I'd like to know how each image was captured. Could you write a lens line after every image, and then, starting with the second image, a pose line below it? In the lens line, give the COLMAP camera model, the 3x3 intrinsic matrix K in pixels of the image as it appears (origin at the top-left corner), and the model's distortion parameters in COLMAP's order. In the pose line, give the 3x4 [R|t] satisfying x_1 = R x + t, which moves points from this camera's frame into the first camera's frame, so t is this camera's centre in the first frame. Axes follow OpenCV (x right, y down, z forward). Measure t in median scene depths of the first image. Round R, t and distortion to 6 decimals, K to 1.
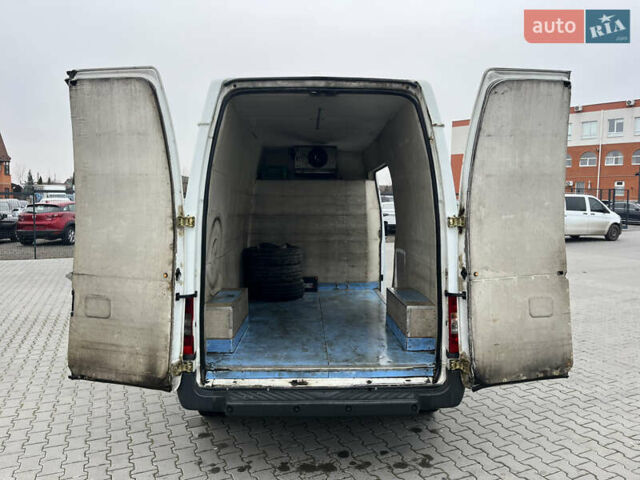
lens RADIAL K [[486.5, 0, 316.6], [0, 486.5, 238.6], [0, 0, 1]] dist [0.063001, -0.084921]
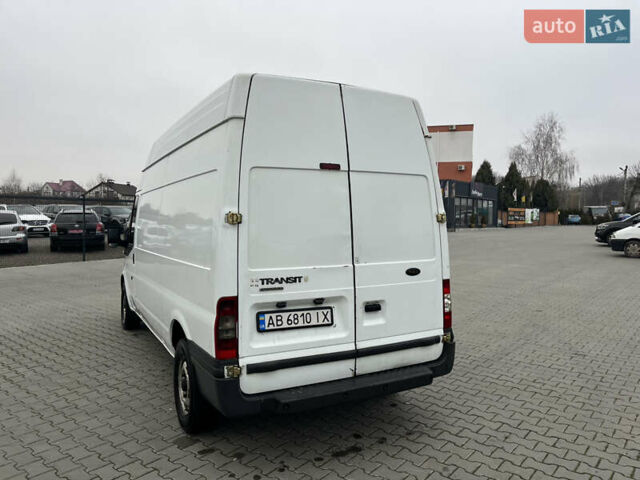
lens RADIAL K [[486.5, 0, 324.8], [0, 486.5, 234.3], [0, 0, 1]] dist [0.063001, -0.084921]
pose [[0.887739, -0.016023, 0.460068, -0.418335], [0.030463, 0.999248, -0.023980, 0.018943], [-0.459337, 0.035303, 0.887560, 0.056005]]
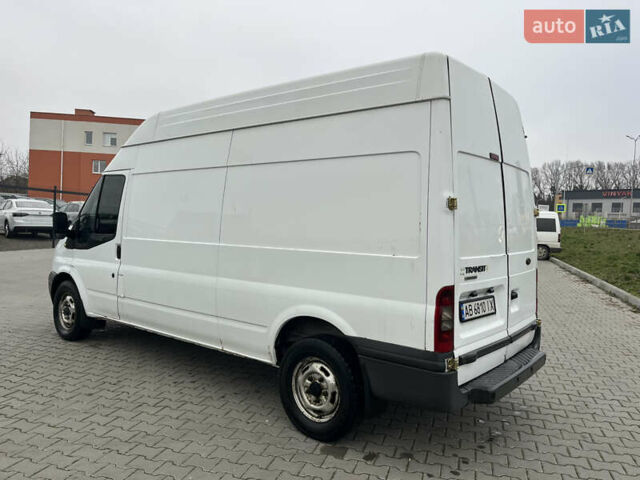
lens RADIAL K [[486.5, 0, 330.5], [0, 486.5, 234.6], [0, 0, 1]] dist [0.063001, -0.084921]
pose [[0.638570, -0.002521, 0.769560, -0.856811], [0.019564, 0.999725, -0.012959, 0.023123], [-0.769315, 0.023331, 0.638443, 0.462090]]
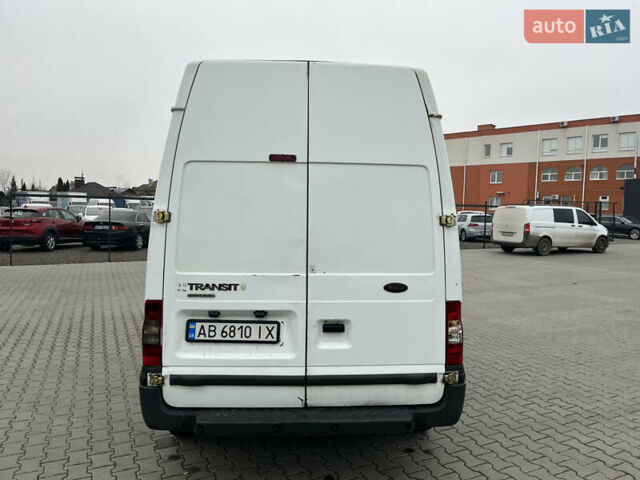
lens RADIAL K [[486.5, 0, 323.3], [0, 486.5, 233.9], [0, 0, 1]] dist [0.063001, -0.084921]
pose [[0.999296, 0.011954, 0.035574, 0.006120], [-0.010795, 0.999411, -0.032589, 0.017387], [-0.035943, 0.032182, 0.998836, 0.073476]]
